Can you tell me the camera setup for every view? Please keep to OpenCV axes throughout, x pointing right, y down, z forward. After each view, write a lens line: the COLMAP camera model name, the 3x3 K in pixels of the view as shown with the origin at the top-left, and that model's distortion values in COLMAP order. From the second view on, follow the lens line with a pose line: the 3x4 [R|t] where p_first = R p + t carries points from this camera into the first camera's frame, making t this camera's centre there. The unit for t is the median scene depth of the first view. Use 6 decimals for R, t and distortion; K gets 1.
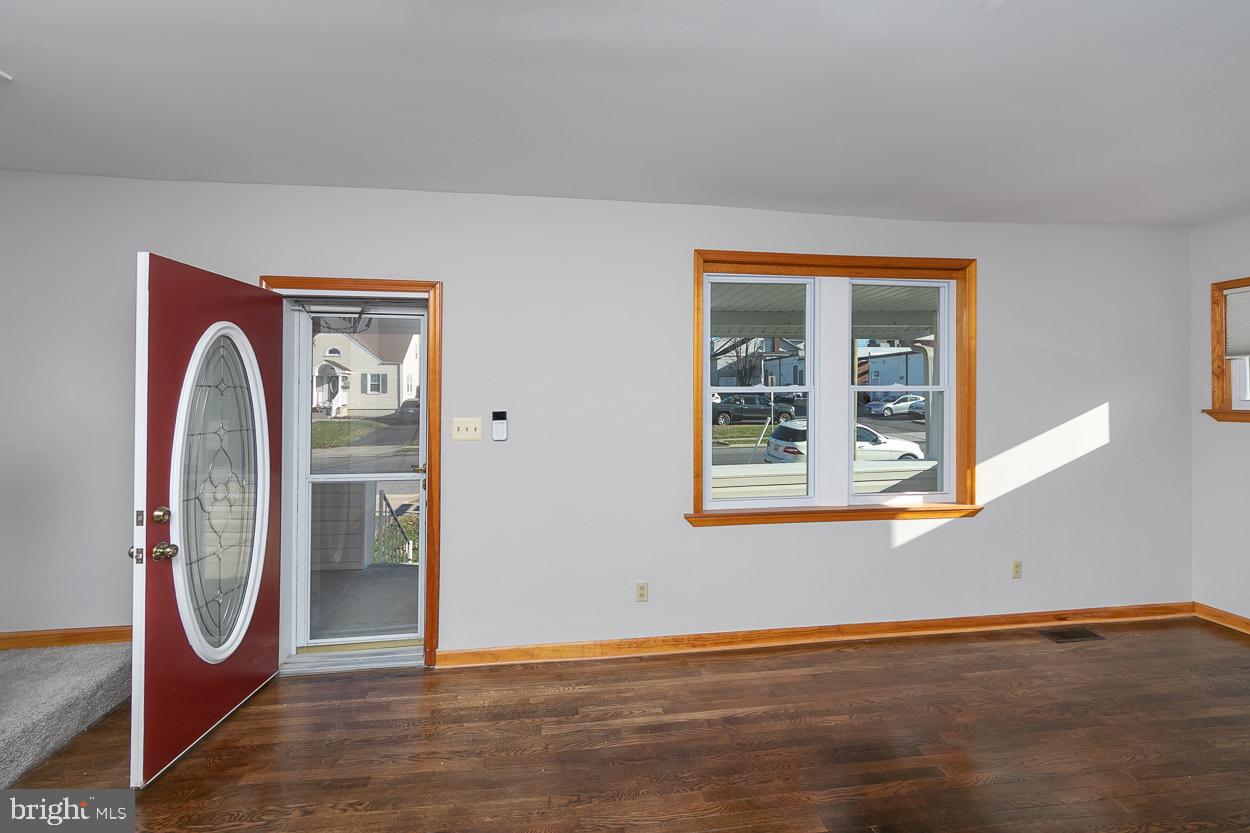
lens RADIAL K [[481.8, 0, 635.8], [0, 481.8, 403.2], [0, 0, 1]] dist [-0.001246, -0.000311]
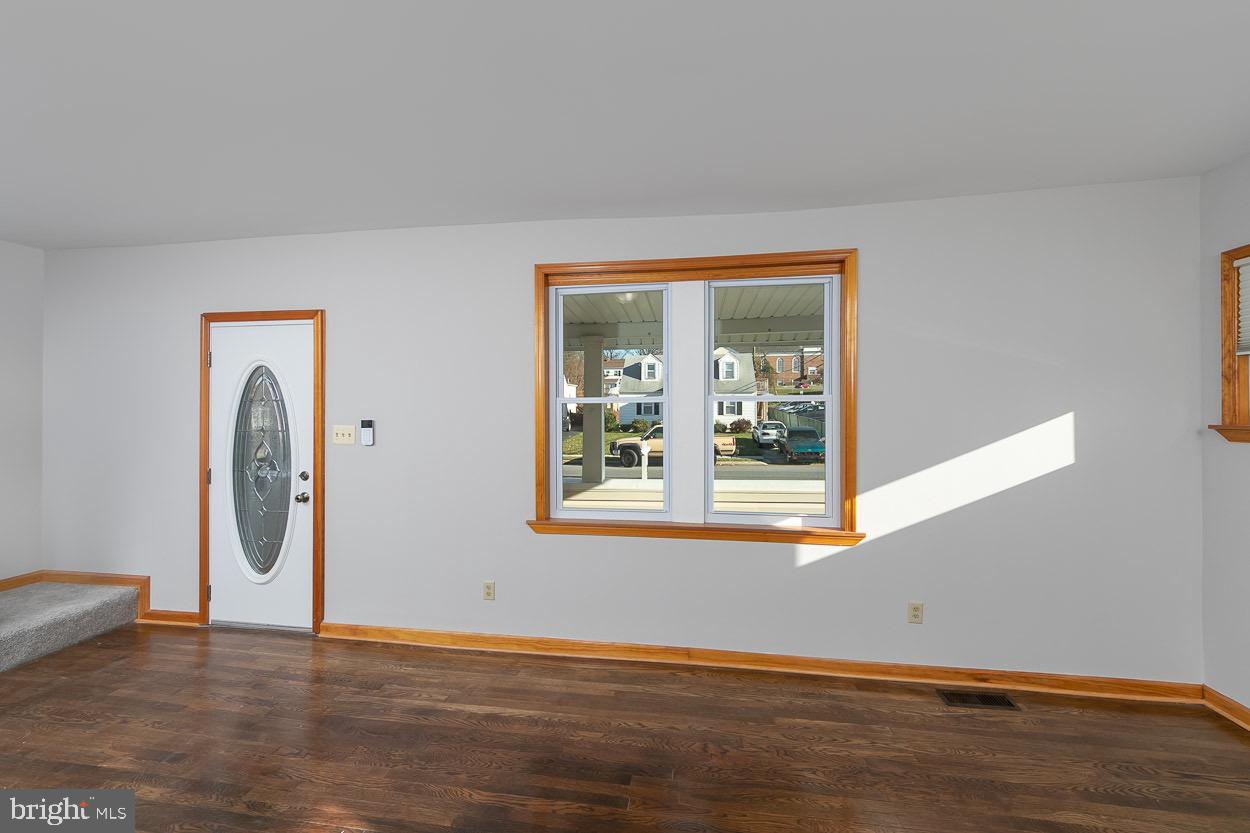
lens RADIAL K [[481.8, 0, 637.8], [0, 481.8, 415.5], [0, 0, 1]] dist [-0.001246, -0.000311]
pose [[0.963060, 0.004450, -0.269250, 0.607421], [-0.003932, 0.999989, 0.002466, 0.000452], [0.269258, -0.001316, 0.963067, 0.063315]]
